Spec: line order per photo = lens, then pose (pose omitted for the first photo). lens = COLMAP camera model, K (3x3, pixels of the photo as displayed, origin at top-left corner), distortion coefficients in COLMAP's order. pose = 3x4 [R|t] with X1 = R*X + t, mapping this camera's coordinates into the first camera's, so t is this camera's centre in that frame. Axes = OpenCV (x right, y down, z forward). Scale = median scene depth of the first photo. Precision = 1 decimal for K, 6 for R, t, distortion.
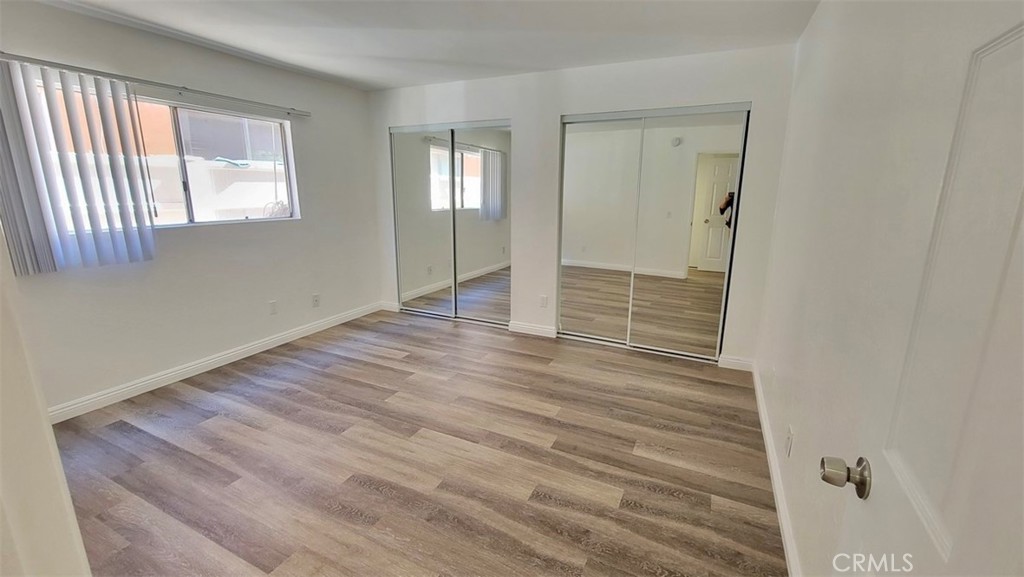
lens RADIAL K [[418.1, 0, 514.4], [0, 418.1, 281.9], [0, 0, 1]] dist [0.000420, 0.000022]
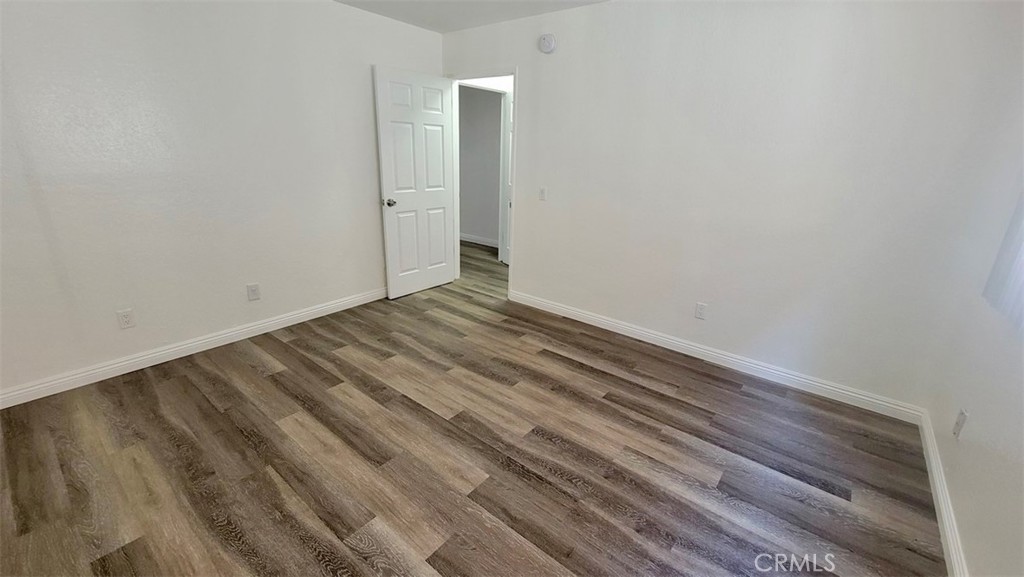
lens RADIAL K [[418.1, 0, 514.4], [0, 418.1, 281.9], [0, 0, 1]] dist [0.000420, 0.000022]
pose [[-0.973258, -0.105563, 0.204024, -0.547076], [0.011747, 0.864125, 0.503139, -0.381743], [-0.229416, 0.492081, -0.839777, 1.689834]]
